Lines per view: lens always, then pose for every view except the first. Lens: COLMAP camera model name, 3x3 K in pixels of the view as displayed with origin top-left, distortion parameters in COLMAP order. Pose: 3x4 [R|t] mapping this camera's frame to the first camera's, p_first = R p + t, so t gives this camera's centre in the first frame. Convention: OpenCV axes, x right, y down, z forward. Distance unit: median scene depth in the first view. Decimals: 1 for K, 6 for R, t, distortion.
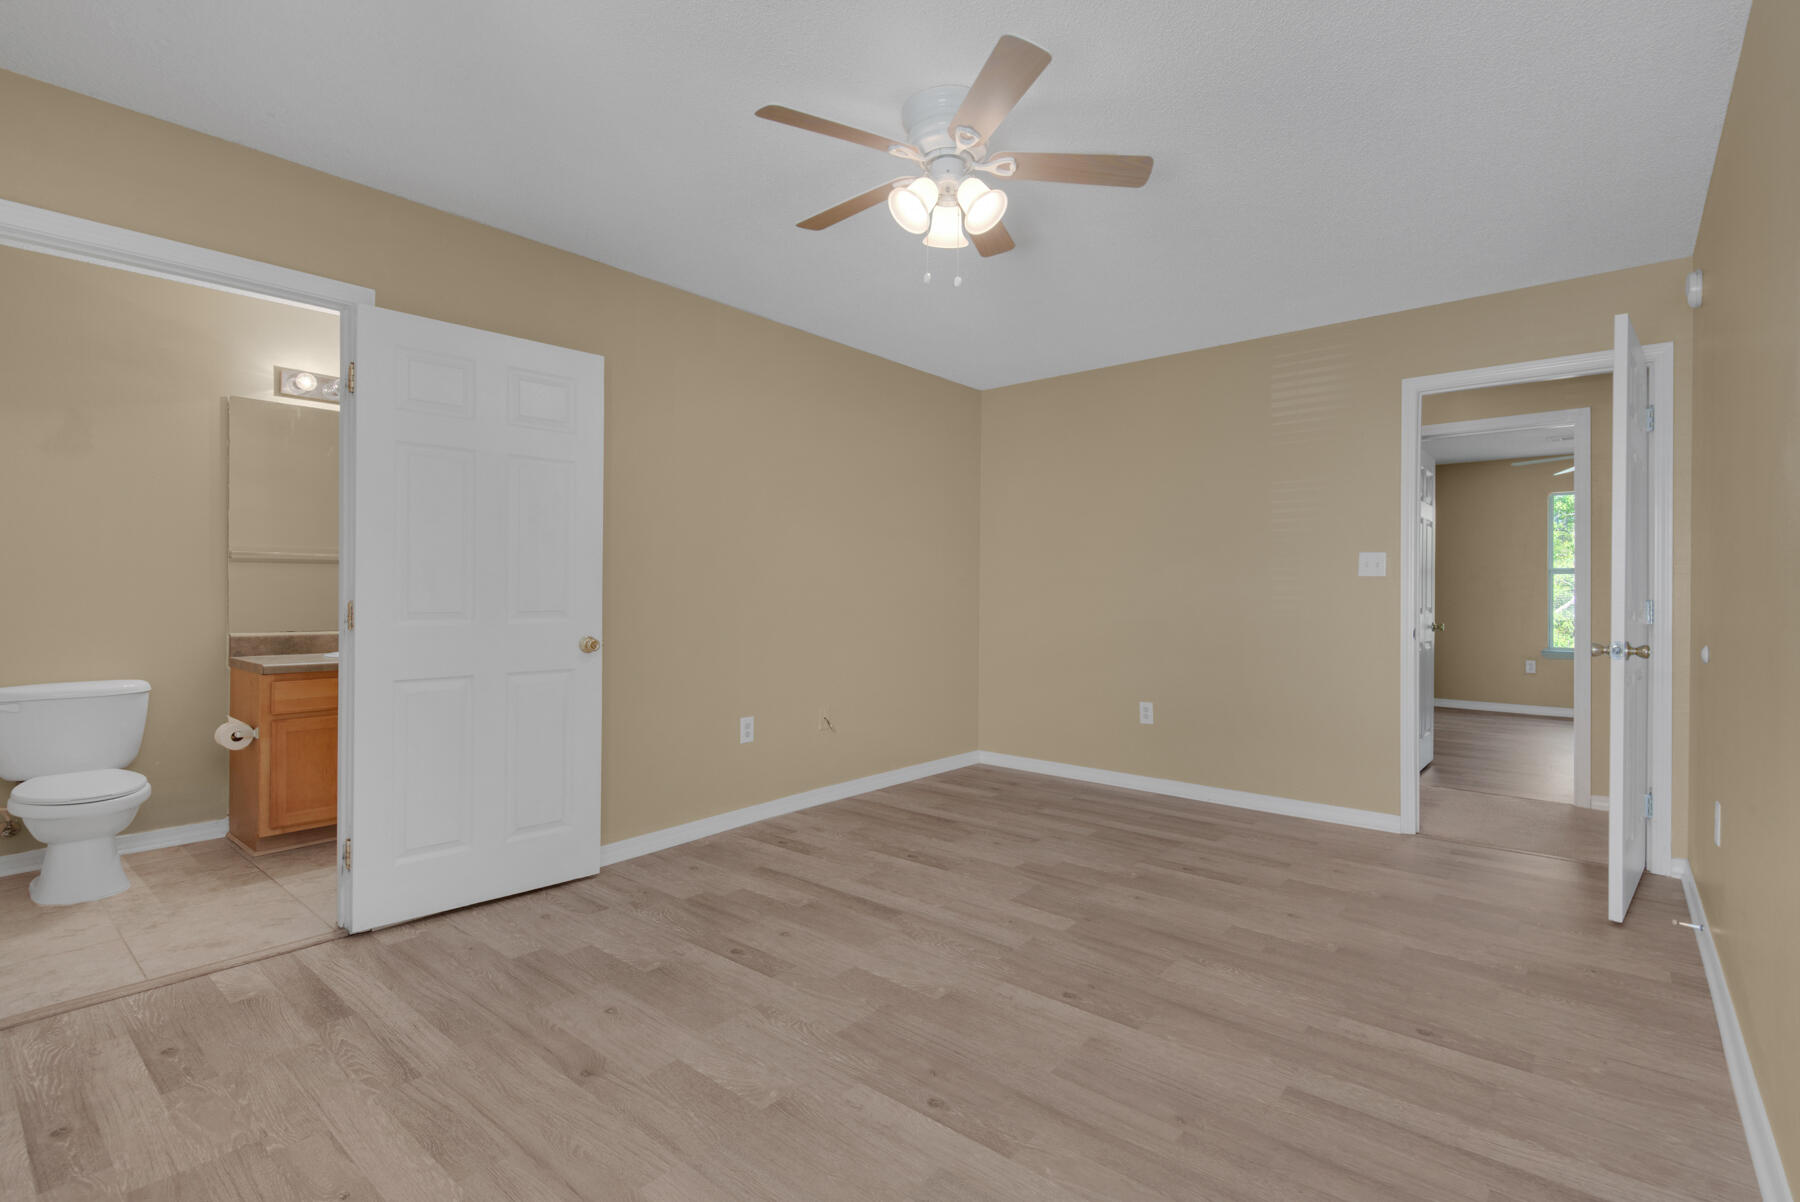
lens RADIAL K [[813.1, 0, 899.4], [0, 813.1, 586.3], [0, 0, 1]] dist [0.012028, -0.008099]
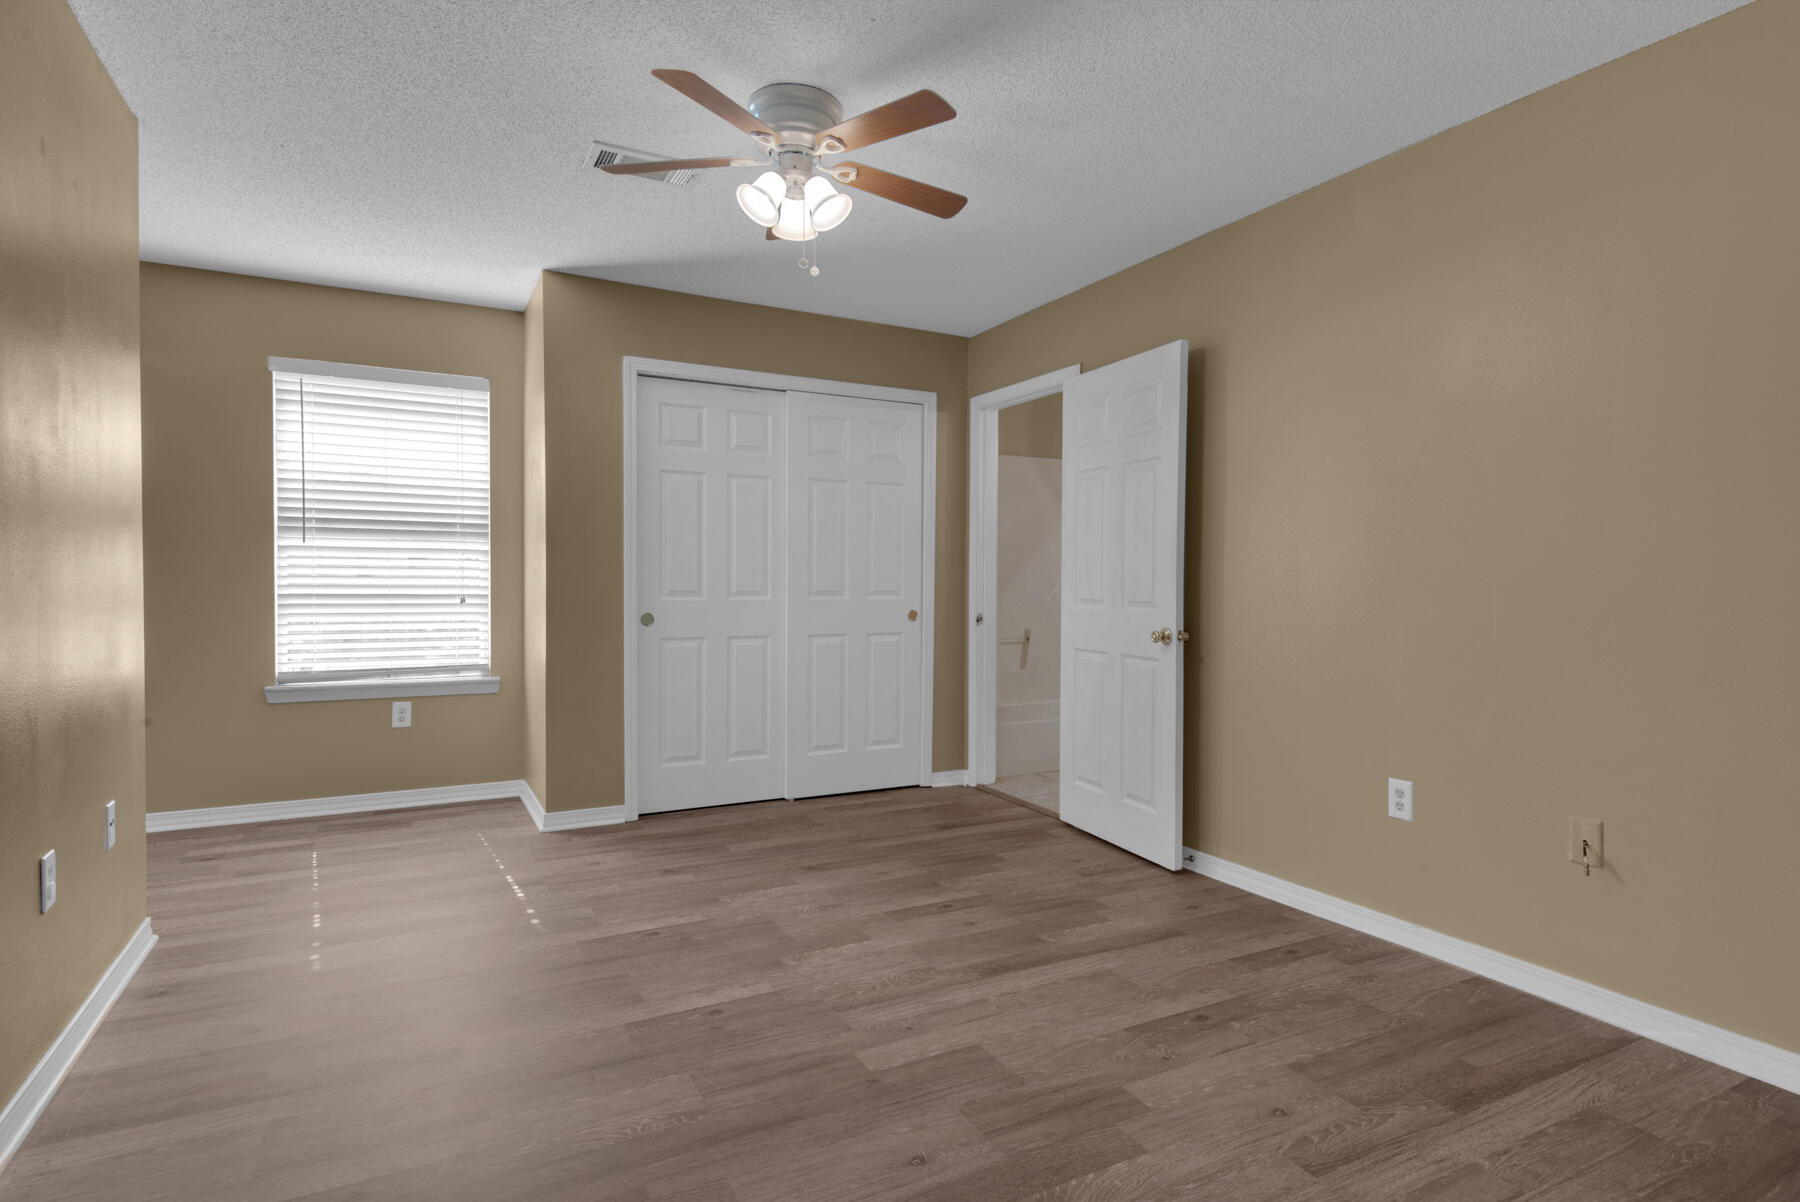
lens RADIAL K [[915.4, 0, 911.8], [0, 915.4, 604.3], [0, 0, 1]] dist [0.016637, -0.000761]
pose [[-0.337919, 0.022661, -0.940902, 0.887432], [-0.004240, 0.999663, 0.025599, 0.007642], [0.941166, 0.012640, -0.337709, 1.248832]]
